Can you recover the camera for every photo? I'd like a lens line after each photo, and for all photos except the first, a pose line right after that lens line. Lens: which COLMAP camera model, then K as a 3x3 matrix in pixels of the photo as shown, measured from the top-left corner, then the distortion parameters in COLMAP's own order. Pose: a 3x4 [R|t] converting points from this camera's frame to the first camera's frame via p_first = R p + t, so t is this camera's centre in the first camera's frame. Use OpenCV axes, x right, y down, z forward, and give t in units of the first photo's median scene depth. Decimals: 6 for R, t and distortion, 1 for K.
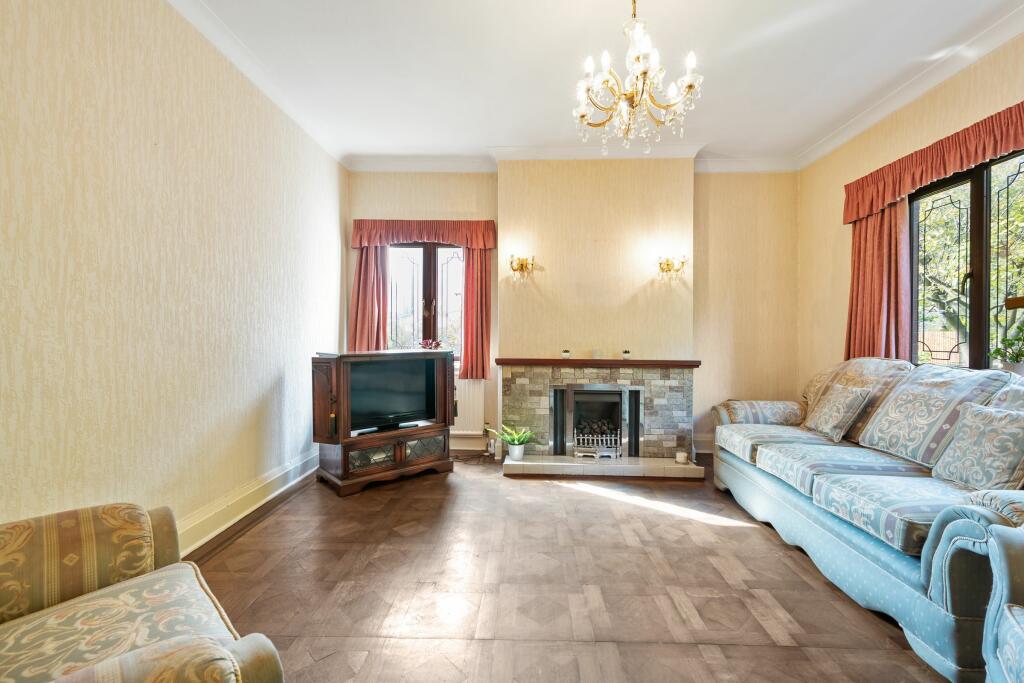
lens RADIAL K [[431.7, 0, 513.2], [0, 431.7, 341.3], [0, 0, 1]] dist [0.000141, -0.000351]
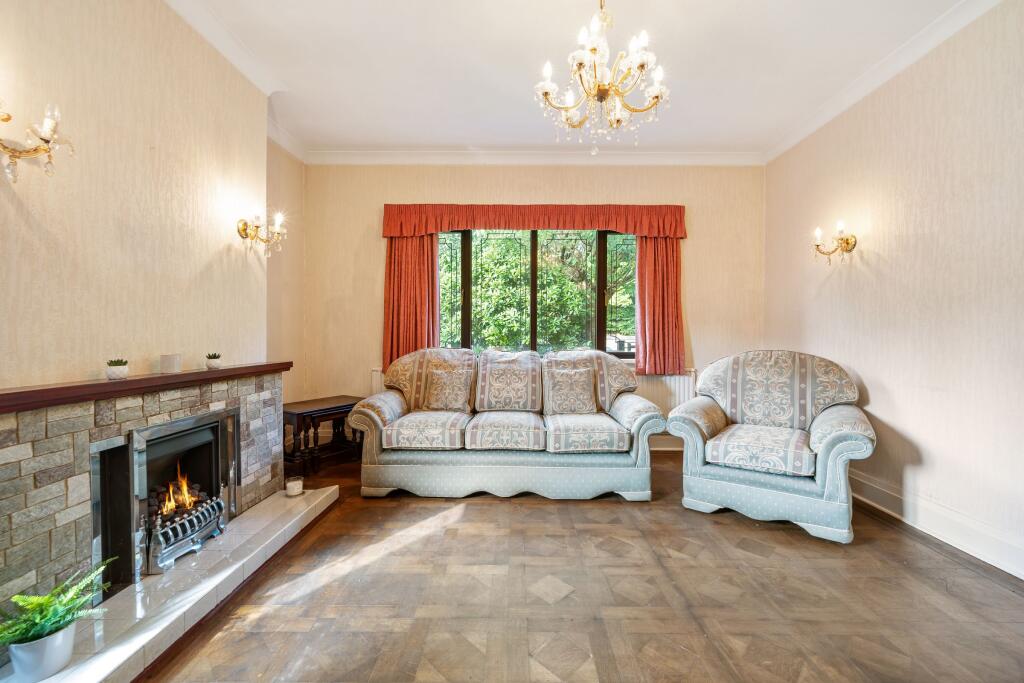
lens RADIAL K [[409.1, 0, 513.2], [0, 409.1, 339.7], [0, 0, 1]] dist [-0.002183, 0.000044]
pose [[-0.009233, -0.020098, 0.999755, -0.323124], [0.006171, 0.999778, 0.020156, -0.007838], [-0.999938, 0.006355, -0.009107, 0.588504]]
